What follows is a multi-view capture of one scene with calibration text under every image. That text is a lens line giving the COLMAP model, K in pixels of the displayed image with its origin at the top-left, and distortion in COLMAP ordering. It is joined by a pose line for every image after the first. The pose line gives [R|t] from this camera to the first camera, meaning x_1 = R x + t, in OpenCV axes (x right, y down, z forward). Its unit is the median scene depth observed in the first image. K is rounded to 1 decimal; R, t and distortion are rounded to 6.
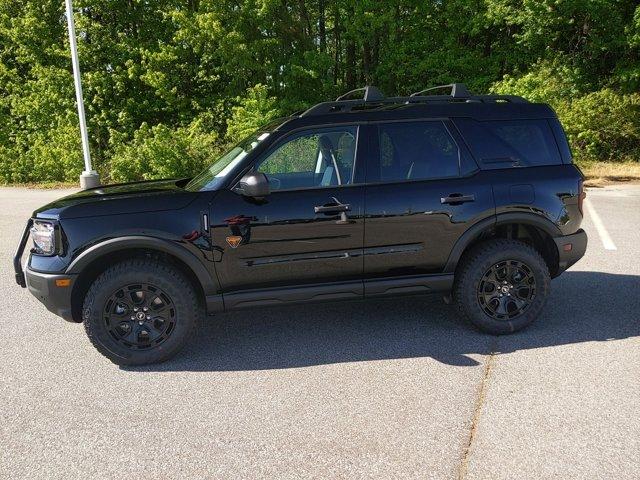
lens RADIAL K [[528.7, 0, 318.2], [0, 528.7, 242.3], [0, 0, 1]] dist [0.039168, -0.062131]
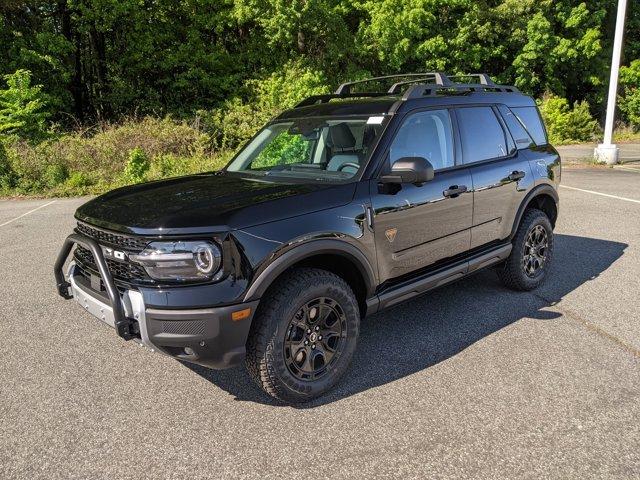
lens RADIAL K [[528.7, 0, 316.2], [0, 528.7, 234.7], [0, 0, 1]] dist [0.039168, -0.062131]
pose [[0.832409, -0.118100, 0.541431, -0.202262], [0.122746, 0.992052, 0.027680, -0.011833], [-0.540397, 0.043417, 0.840289, 0.076405]]
